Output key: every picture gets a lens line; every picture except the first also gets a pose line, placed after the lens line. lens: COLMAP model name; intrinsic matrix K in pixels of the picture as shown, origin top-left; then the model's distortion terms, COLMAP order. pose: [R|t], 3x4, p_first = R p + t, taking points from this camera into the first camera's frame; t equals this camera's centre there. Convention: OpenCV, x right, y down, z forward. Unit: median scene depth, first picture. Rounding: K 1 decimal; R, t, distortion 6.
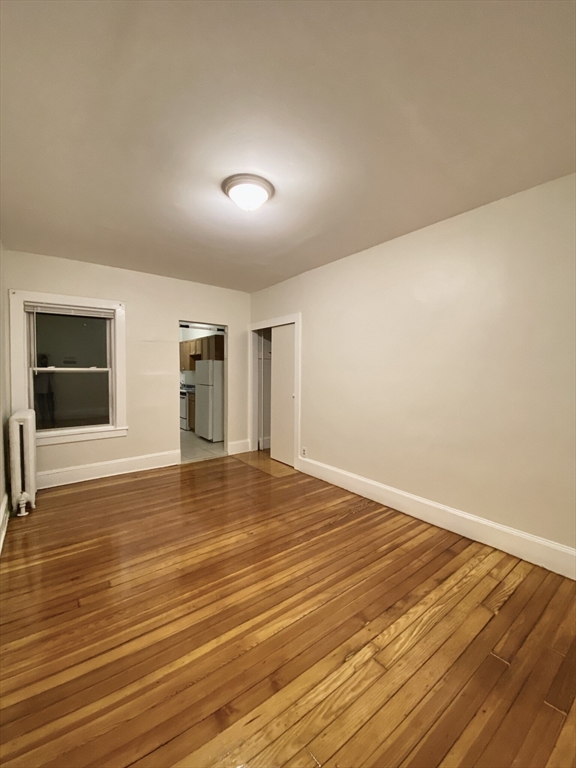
lens RADIAL K [[312.8, 0, 291.7], [0, 312.8, 386.5], [0, 0, 1]] dist [-0.017158, 0.000541]
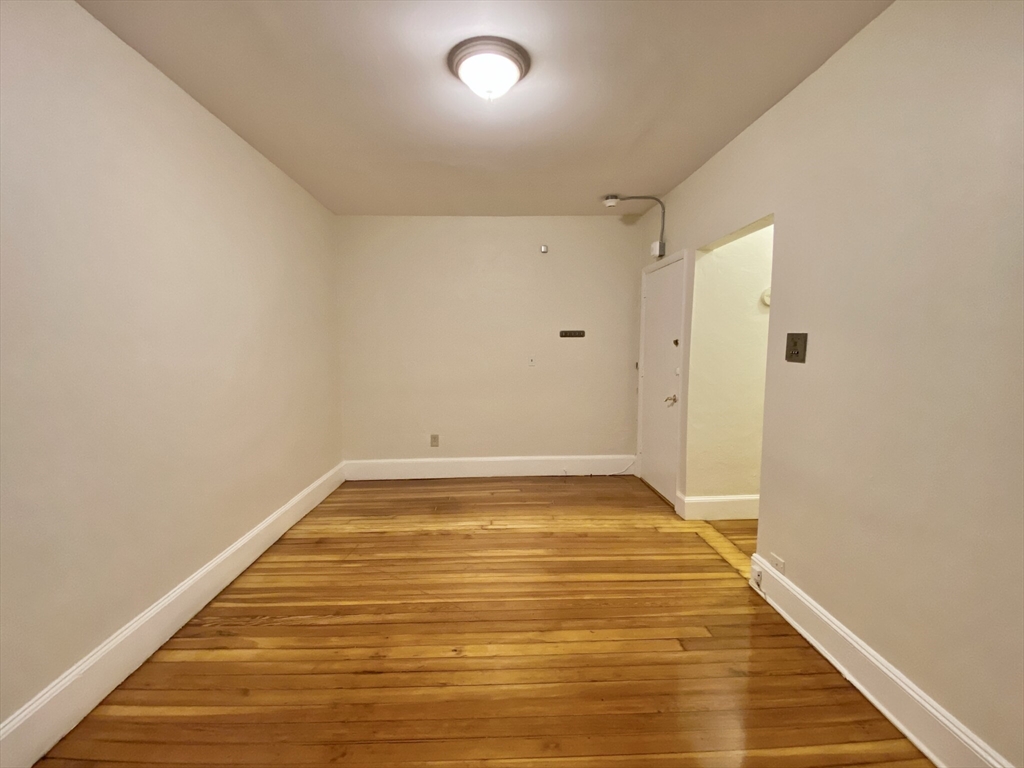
lens RADIAL K [[417.1, 0, 512.8], [0, 417.1, 383.9], [0, 0, 1]] dist [-0.017158, 0.000541]
pose [[-0.805911, -0.060441, 0.588944, -0.696432], [0.022680, 0.990893, 0.132726, -0.093801], [-0.591602, 0.120322, -0.797201, 1.676852]]
